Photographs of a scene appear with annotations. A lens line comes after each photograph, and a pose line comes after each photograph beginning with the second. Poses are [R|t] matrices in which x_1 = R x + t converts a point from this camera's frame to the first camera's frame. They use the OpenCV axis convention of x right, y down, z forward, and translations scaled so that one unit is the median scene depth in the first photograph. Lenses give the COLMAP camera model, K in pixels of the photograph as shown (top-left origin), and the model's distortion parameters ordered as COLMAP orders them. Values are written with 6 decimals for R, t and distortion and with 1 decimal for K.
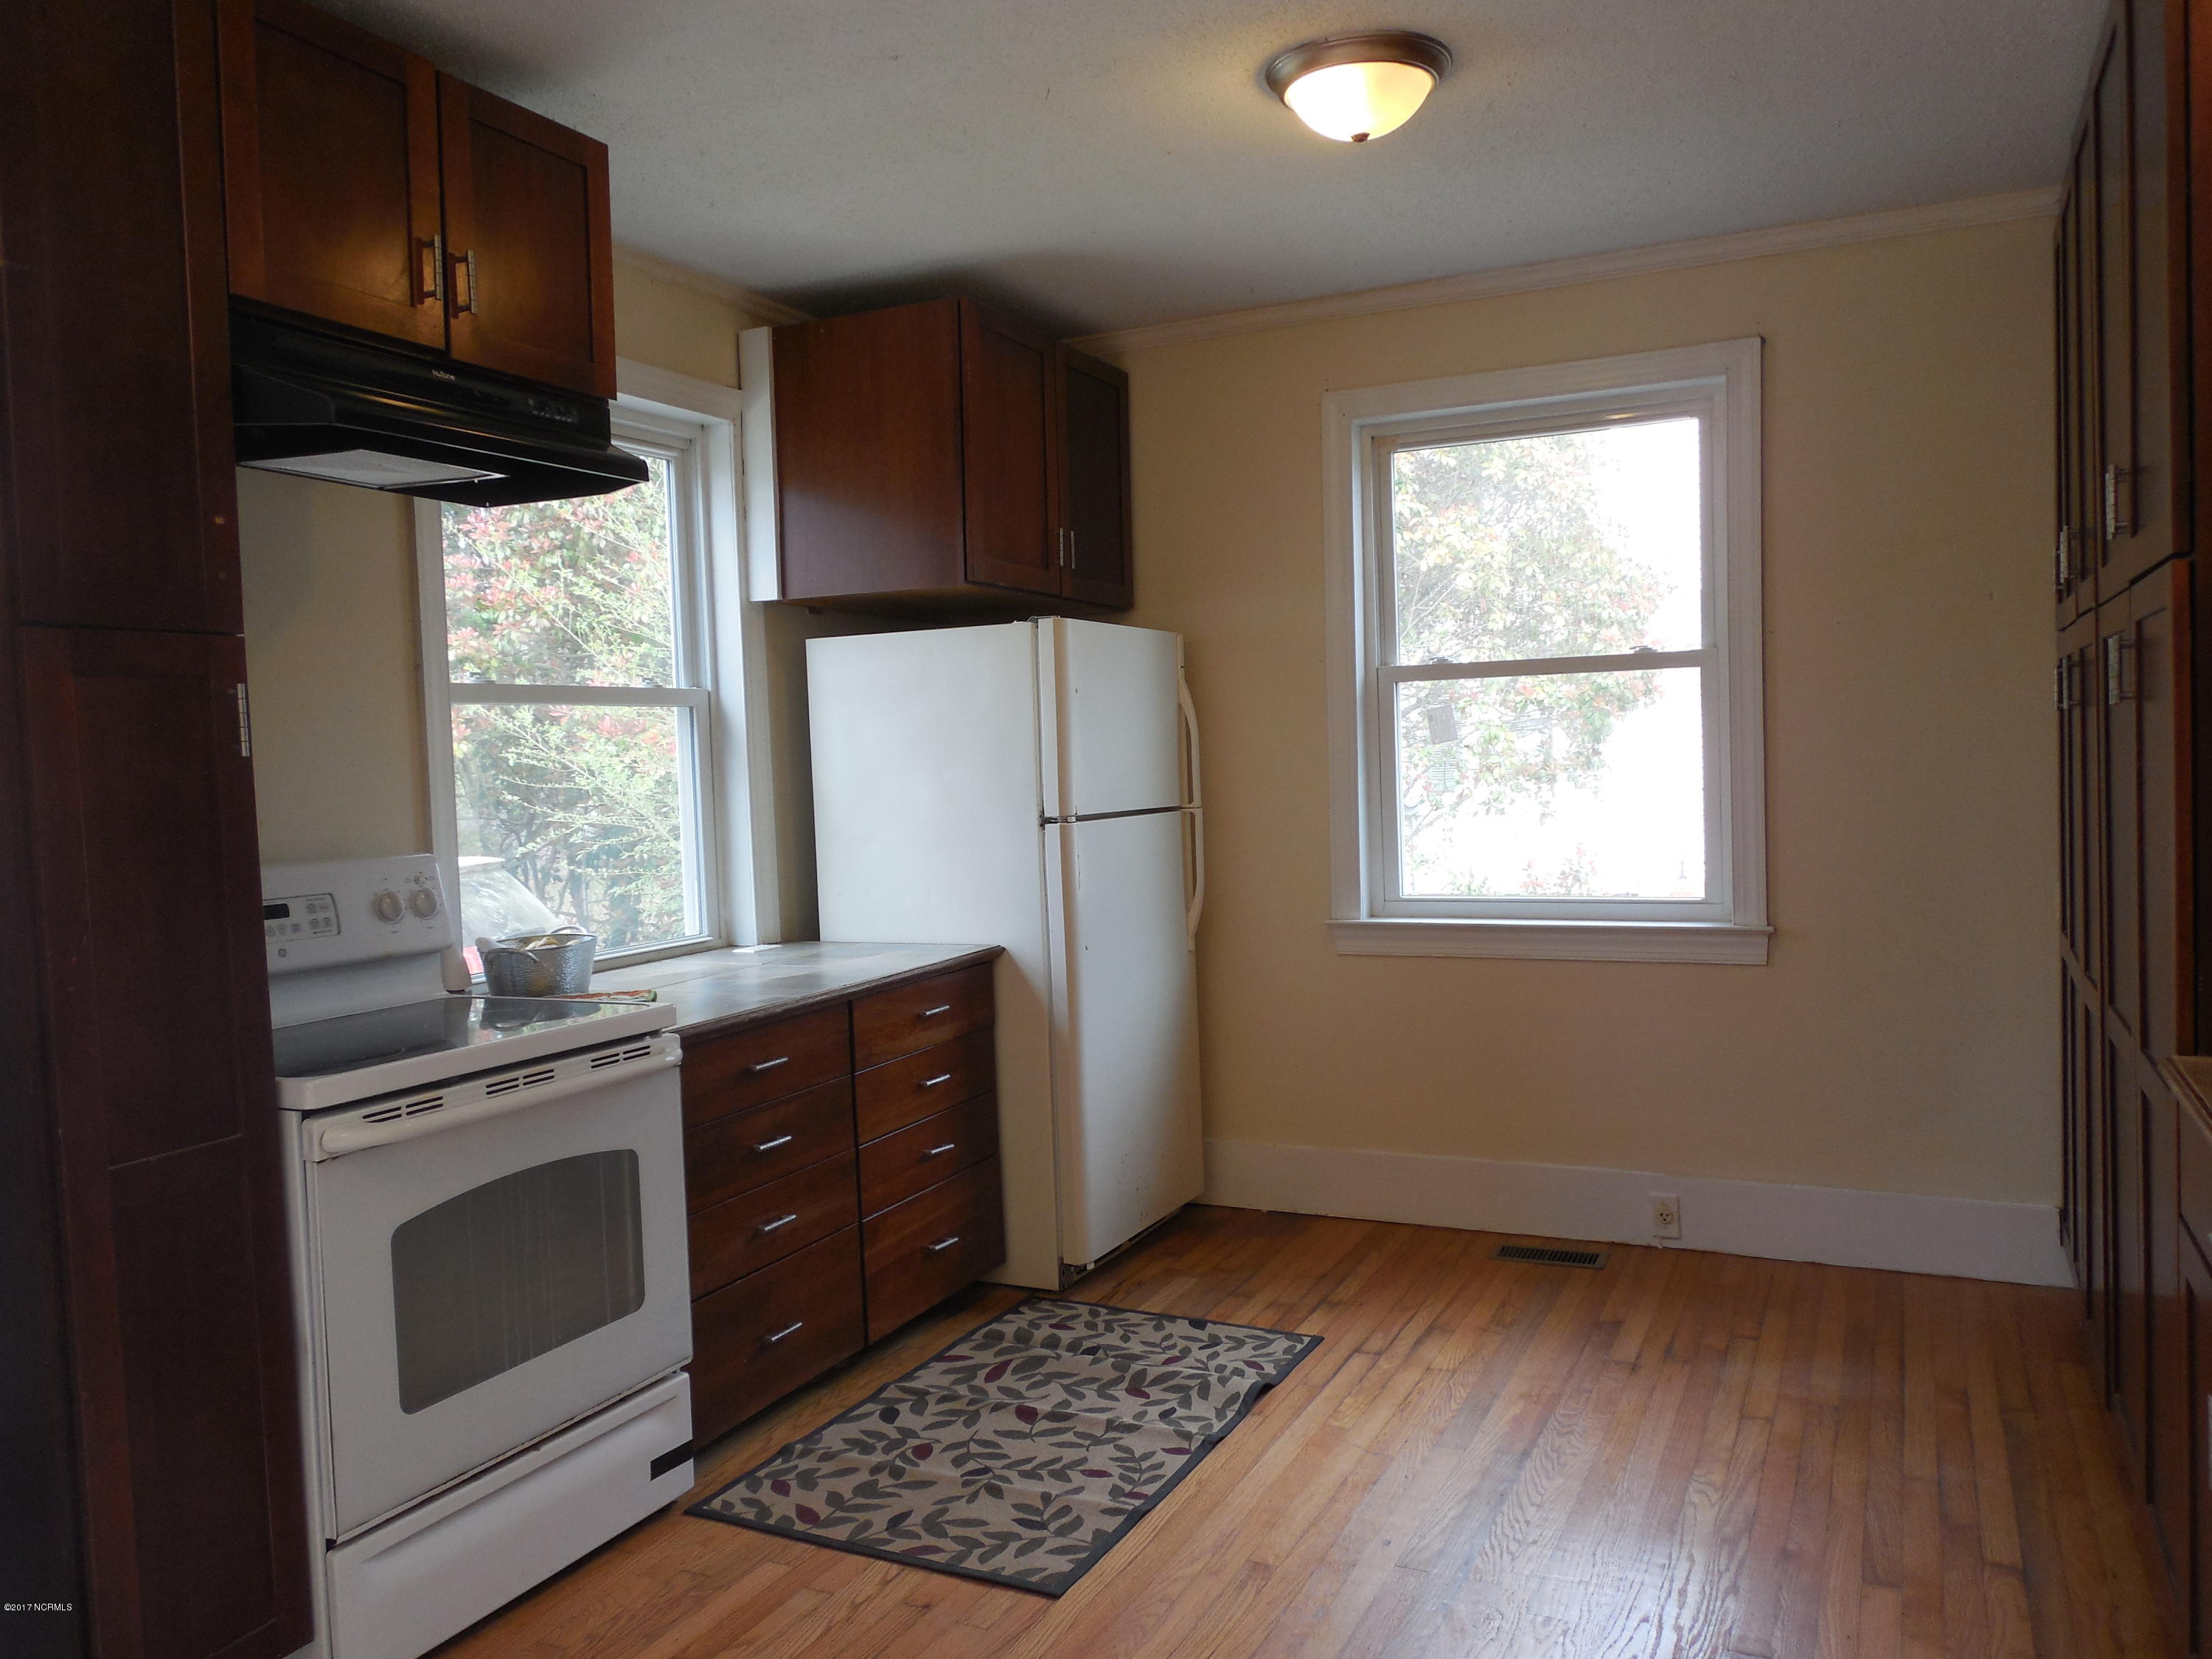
lens RADIAL K [[1657.8, 0, 1106.0], [0, 1657.8, 829.5], [0, 0, 1]] dist [0.003343, -0.005256]
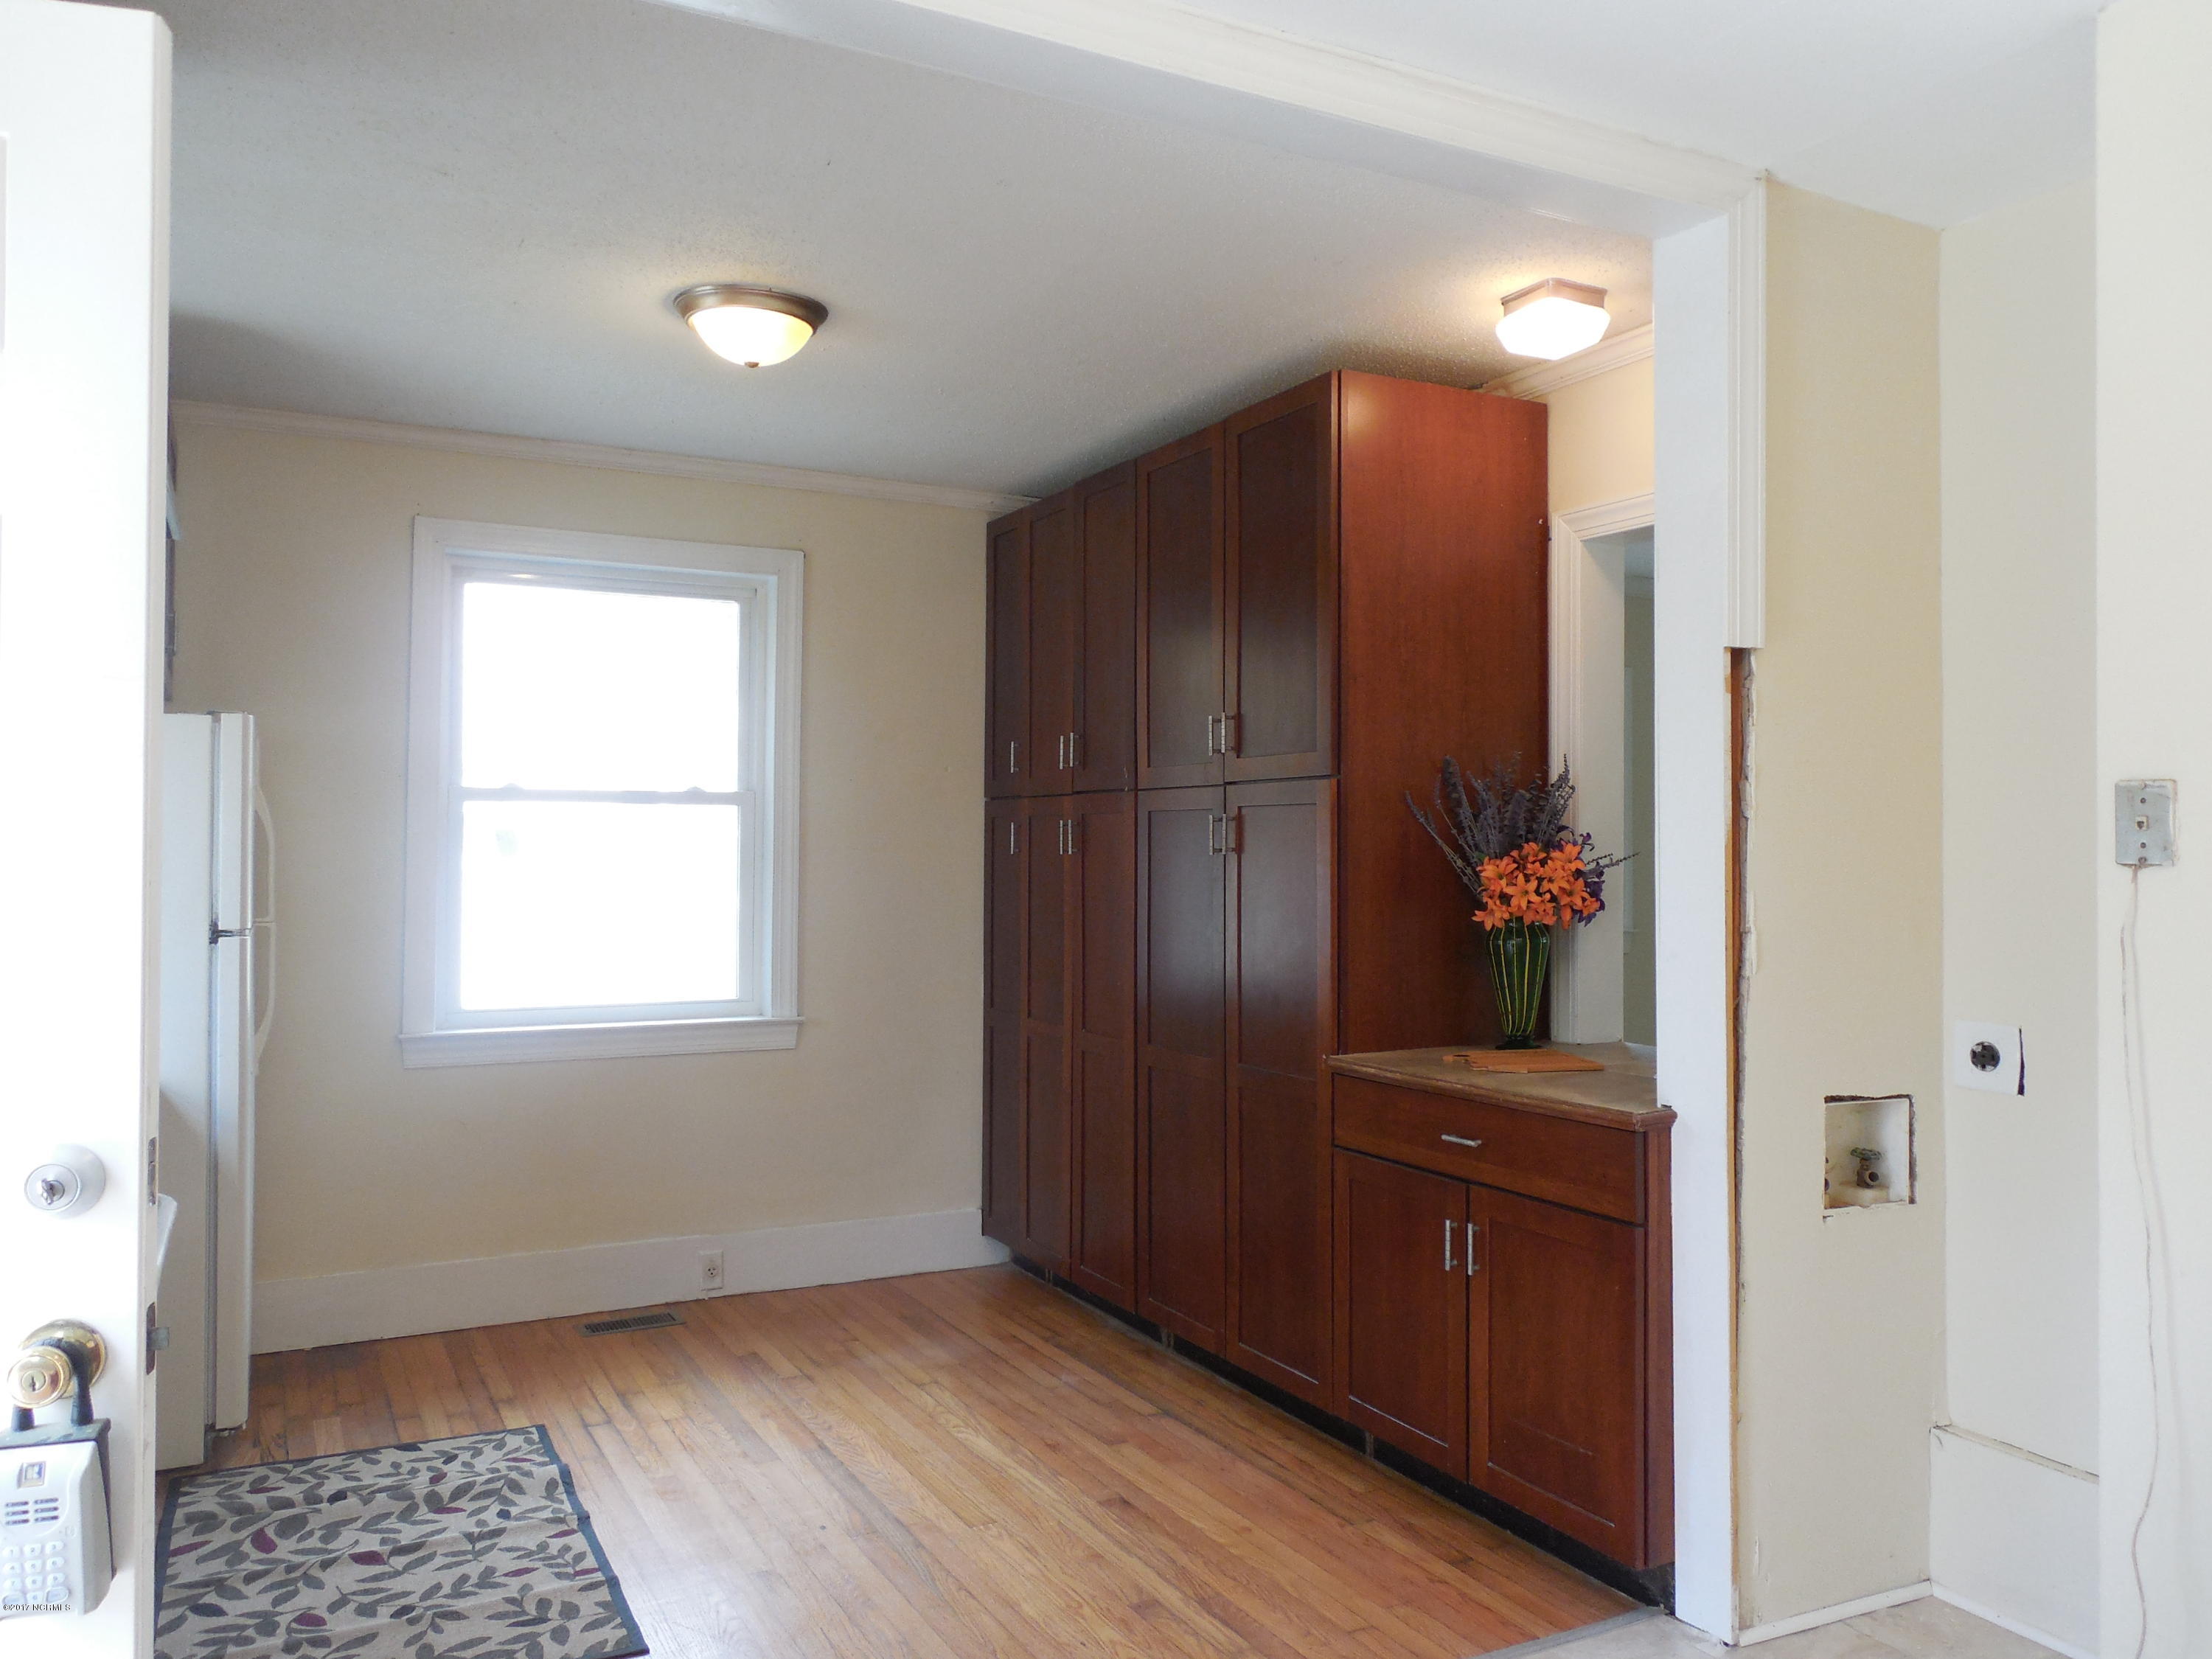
lens RADIAL K [[1670.0, 0, 1118.7], [0, 1670.0, 834.4], [0, 0, 1]] dist [0.002608, -0.002426]
pose [[0.593973, 0.042748, 0.803349, -0.549312], [0.014953, 0.997828, -0.064153, 0.006551], [-0.804346, 0.050117, 0.592043, 0.064574]]
